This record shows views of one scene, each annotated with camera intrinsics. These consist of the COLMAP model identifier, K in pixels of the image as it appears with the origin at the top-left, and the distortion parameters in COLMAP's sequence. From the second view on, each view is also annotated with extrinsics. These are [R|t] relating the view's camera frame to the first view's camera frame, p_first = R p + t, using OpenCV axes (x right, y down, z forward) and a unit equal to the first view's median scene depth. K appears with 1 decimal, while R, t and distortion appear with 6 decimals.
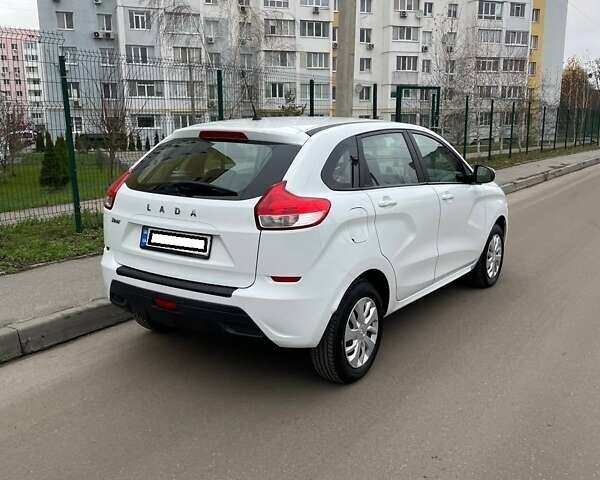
lens RADIAL K [[603.7, 0, 300.0], [0, 603.7, 240.0], [0, 0, 1]] dist [0.109027, -0.152886]
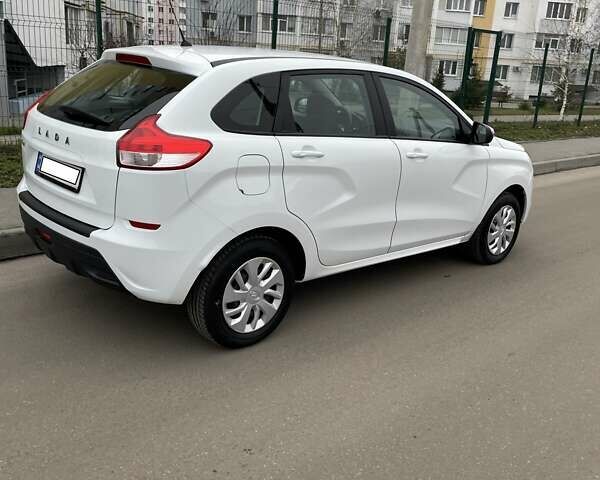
lens RADIAL K [[602.4, 0, 299.5], [0, 602.4, 223.4], [0, 0, 1]] dist [0.112354, -0.157973]
pose [[0.973572, 0.124114, -0.191710, 0.282404], [-0.111279, 0.990851, 0.076368, -0.024191], [0.199434, -0.053016, 0.978476, 0.129077]]
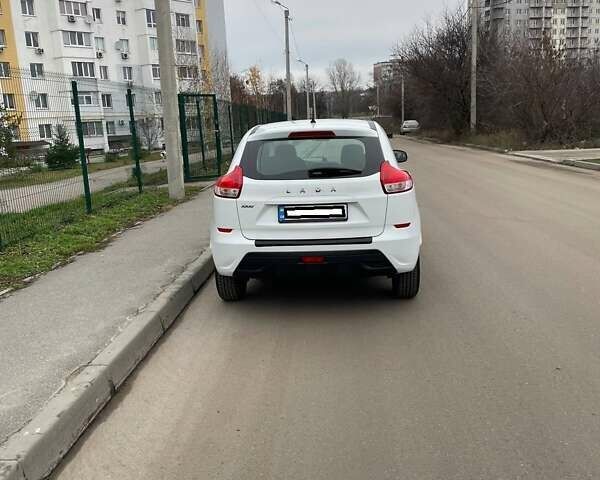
lens RADIAL K [[603.7, 0, 300.0], [0, 603.7, 240.0], [0, 0, 1]] dist [0.109027, -0.152886]
pose [[0.865475, -0.137795, 0.481628, -0.736606], [0.142222, 0.989452, 0.027515, 0.017477], [-0.480339, 0.044684, 0.875944, -0.142534]]
